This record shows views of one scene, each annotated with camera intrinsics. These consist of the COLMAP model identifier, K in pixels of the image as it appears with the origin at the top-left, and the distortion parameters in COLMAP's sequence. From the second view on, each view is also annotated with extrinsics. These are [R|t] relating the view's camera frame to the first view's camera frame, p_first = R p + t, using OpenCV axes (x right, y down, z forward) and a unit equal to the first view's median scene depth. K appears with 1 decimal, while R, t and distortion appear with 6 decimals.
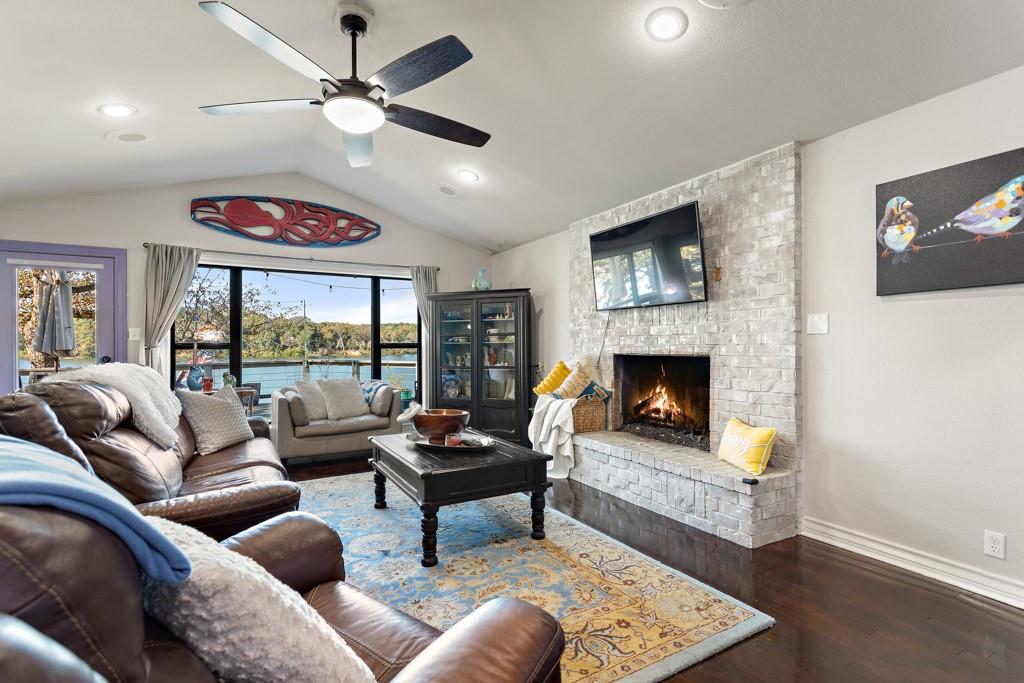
lens RADIAL K [[481.3, 0, 511.5], [0, 481.3, 338.3], [0, 0, 1]] dist [0.009030, 0.002041]
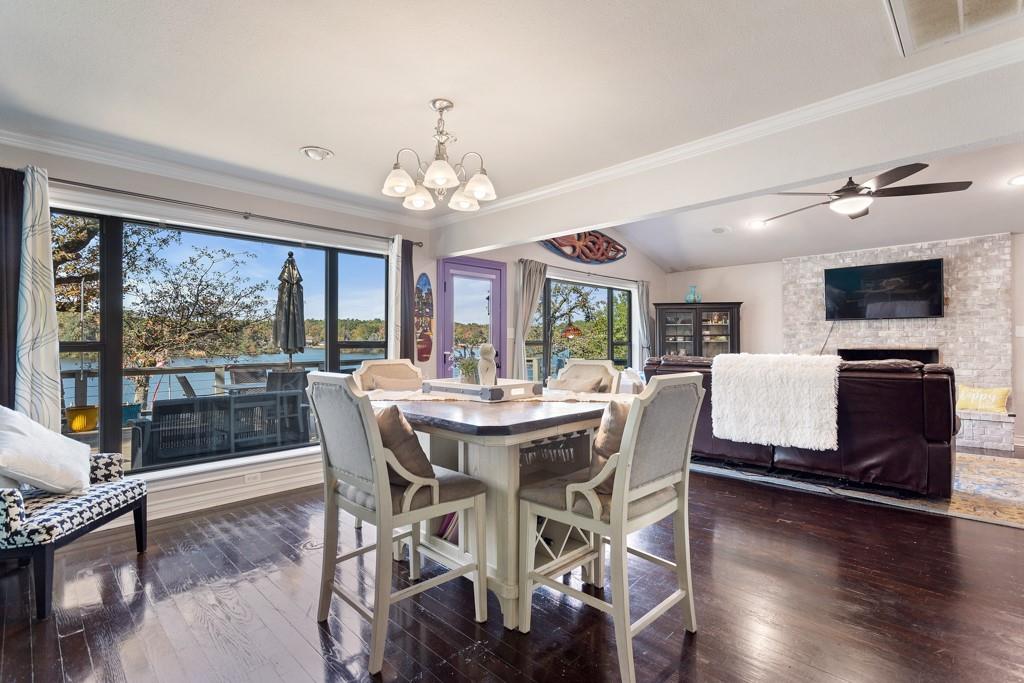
lens RADIAL K [[481.3, 0, 520.1], [0, 481.3, 337.5], [0, 0, 1]] dist [0.009030, 0.002041]
pose [[0.960468, 0.006293, 0.278319, -1.239823], [-0.005917, 0.999980, -0.002191, 0.006076], [-0.278328, 0.000457, 0.960486, -0.189132]]
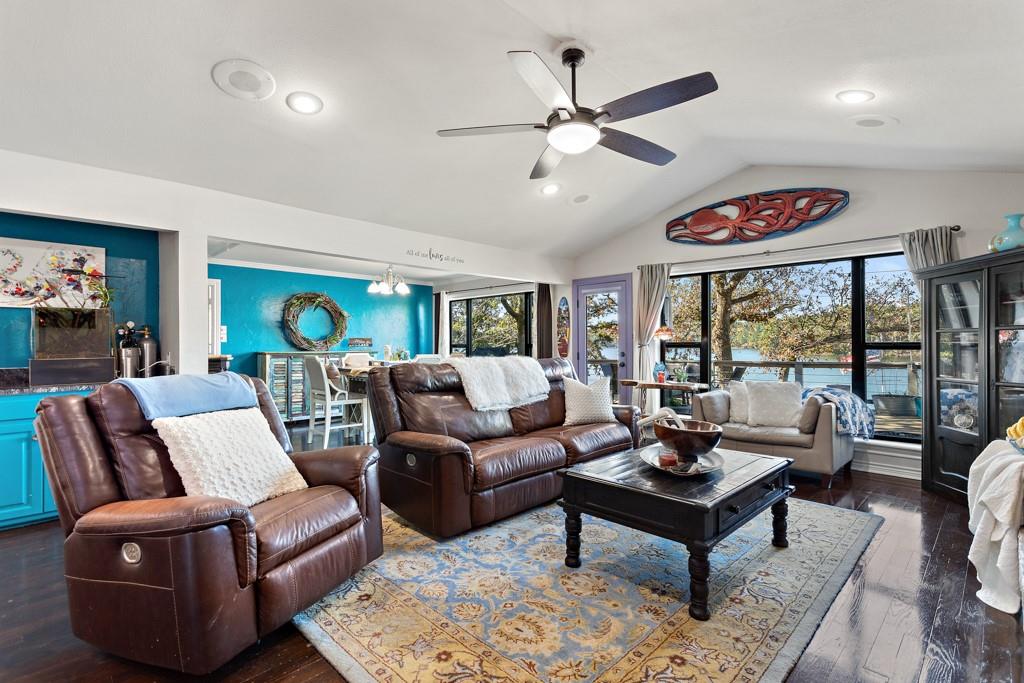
lens RADIAL K [[481.3, 0, 526.3], [0, 481.3, 343.1], [0, 0, 1]] dist [0.009030, 0.002041]
pose [[0.279572, 0.002759, -0.960121, 0.467214], [0.012759, 0.999897, 0.006588, -0.001033], [0.960040, -0.014092, 0.279507, 0.385482]]
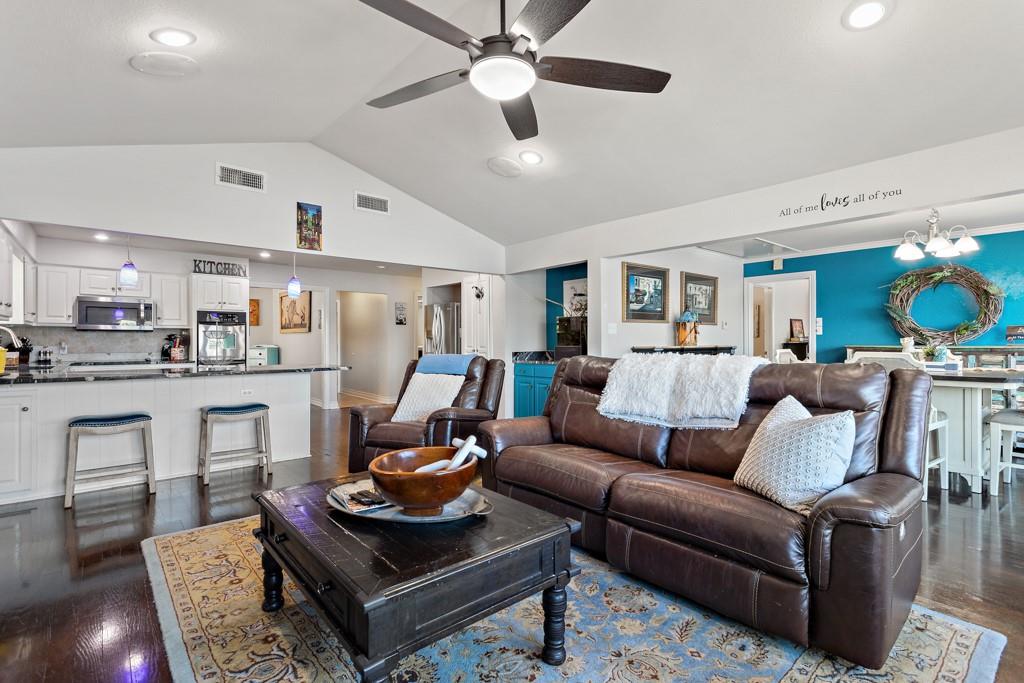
lens RADIAL K [[481.3, 0, 514.2], [0, 481.3, 343.8], [0, 0, 1]] dist [0.009030, 0.002041]
pose [[-0.980569, 0.011729, -0.195825, -0.112780], [0.012656, 0.999914, -0.003482, 0.016959], [0.195767, -0.005893, -0.980633, 1.239159]]
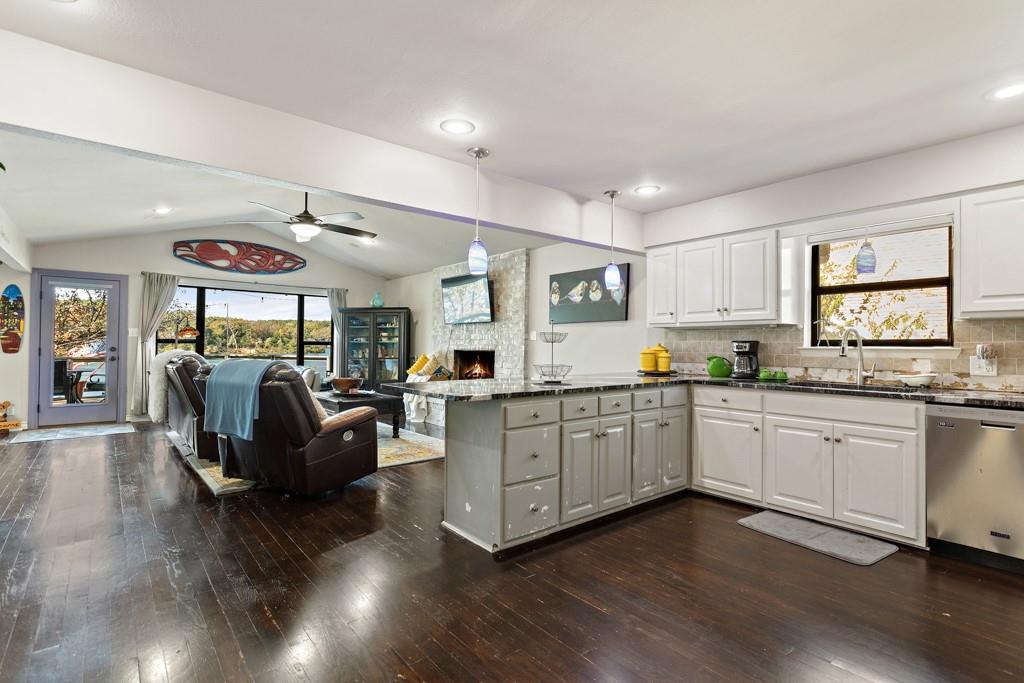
lens RADIAL K [[481.3, 0, 505.9], [0, 481.3, 340.0], [0, 0, 1]] dist [0.009030, 0.002041]
pose [[0.985442, 0.016901, 0.169168, 0.111177], [-0.017359, 0.999849, 0.001229, -0.007809], [-0.169121, -0.004148, 0.985587, -0.746391]]
